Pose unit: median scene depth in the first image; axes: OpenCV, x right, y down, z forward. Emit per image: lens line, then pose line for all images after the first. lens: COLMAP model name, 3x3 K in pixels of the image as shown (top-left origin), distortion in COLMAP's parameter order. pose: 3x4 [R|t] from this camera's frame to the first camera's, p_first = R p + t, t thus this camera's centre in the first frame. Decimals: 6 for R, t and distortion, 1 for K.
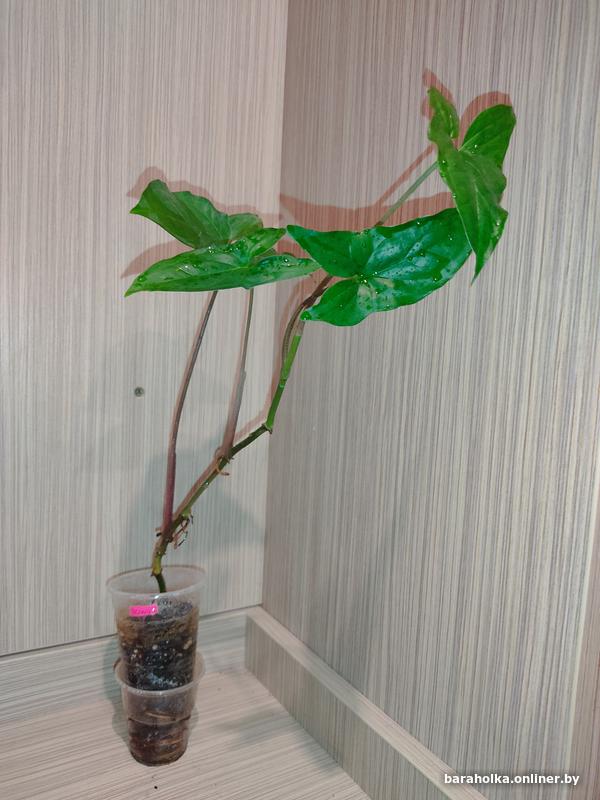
lens RADIAL K [[617.2, 0, 304.4], [0, 617.2, 403.4], [0, 0, 1]] dist [0.004292, -0.043067]
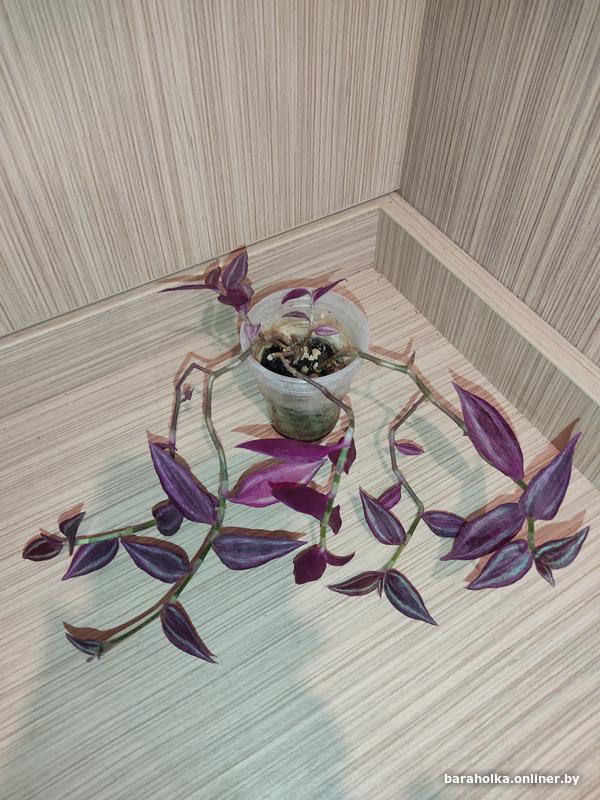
lens RADIAL K [[617.2, 0, 307.1], [0, 617.2, 395.9], [0, 0, 1]] dist [0.004292, -0.043067]
pose [[0.999250, -0.024522, -0.029985, -0.216945], [0.038659, 0.679920, 0.732266, -0.046071], [0.002431, -0.732876, 0.680358, 0.476615]]
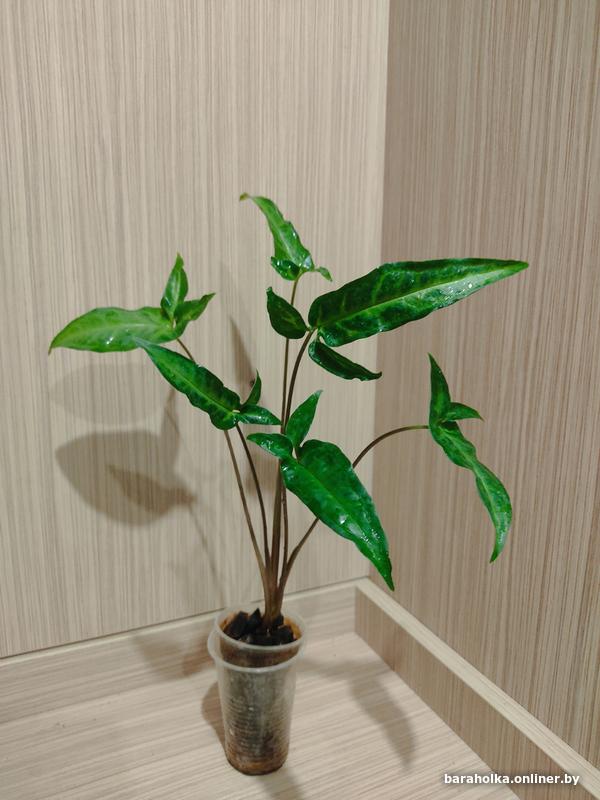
lens RADIAL K [[617.2, 0, 302.5], [0, 617.2, 401.0], [0, 0, 1]] dist [0.004292, -0.043067]
pose [[0.993991, -0.016621, -0.108190, -0.087314], [0.027185, 0.994921, 0.096919, -0.103128], [0.106030, -0.099278, 0.989395, -0.030355]]
